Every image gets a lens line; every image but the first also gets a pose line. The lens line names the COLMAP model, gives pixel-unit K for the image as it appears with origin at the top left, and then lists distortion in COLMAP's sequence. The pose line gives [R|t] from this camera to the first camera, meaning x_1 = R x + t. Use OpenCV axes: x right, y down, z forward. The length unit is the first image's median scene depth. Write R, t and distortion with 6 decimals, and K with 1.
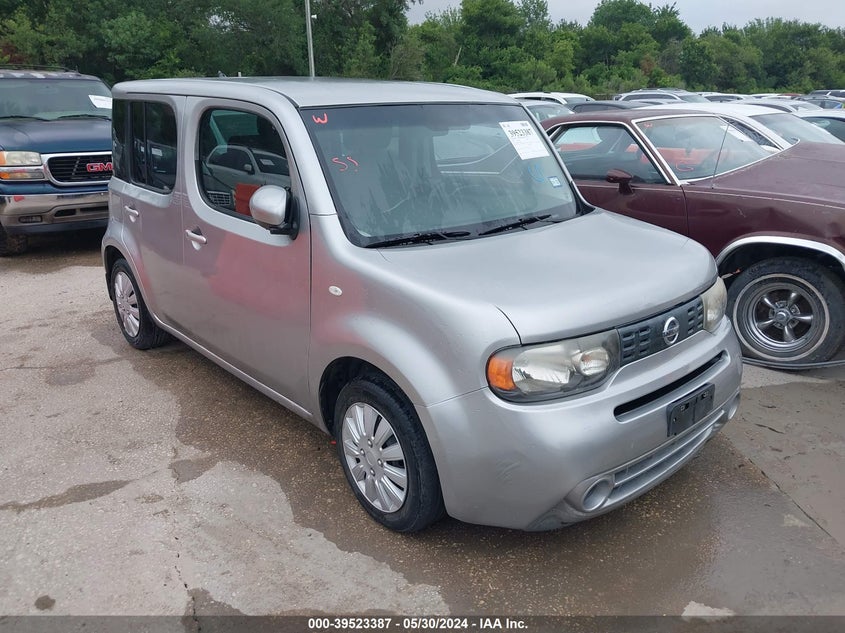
lens RADIAL K [[724.0, 0, 422.5], [0, 724.0, 316.5], [0, 0, 1]] dist [0.051674, -0.004014]
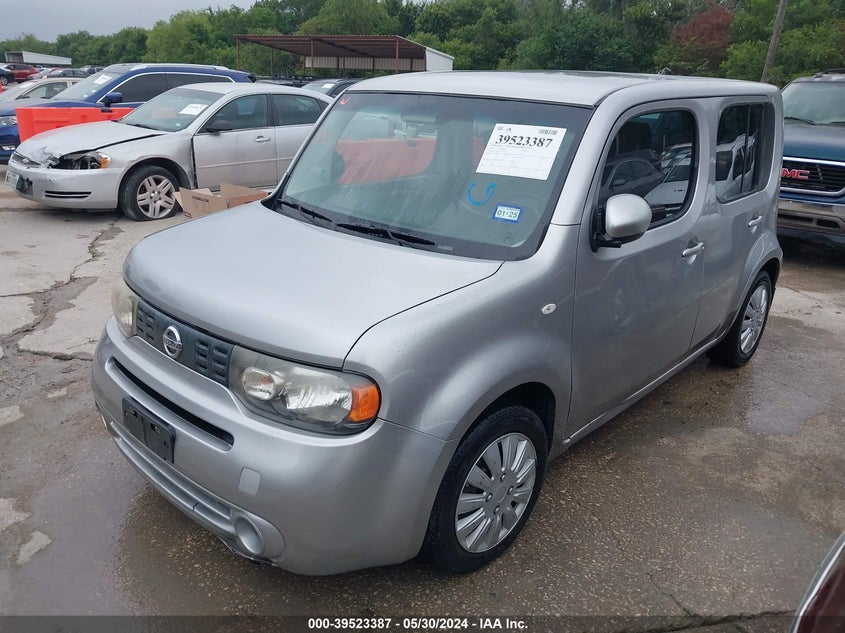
lens RADIAL K [[724.0, 0, 422.5], [0, 724.0, 316.5], [0, 0, 1]] dist [0.051674, -0.004014]
pose [[0.140579, 0.314236, -0.938879, 0.908930], [-0.329163, 0.909187, 0.255012, -0.254735], [0.933750, 0.273195, 0.231247, 0.808335]]
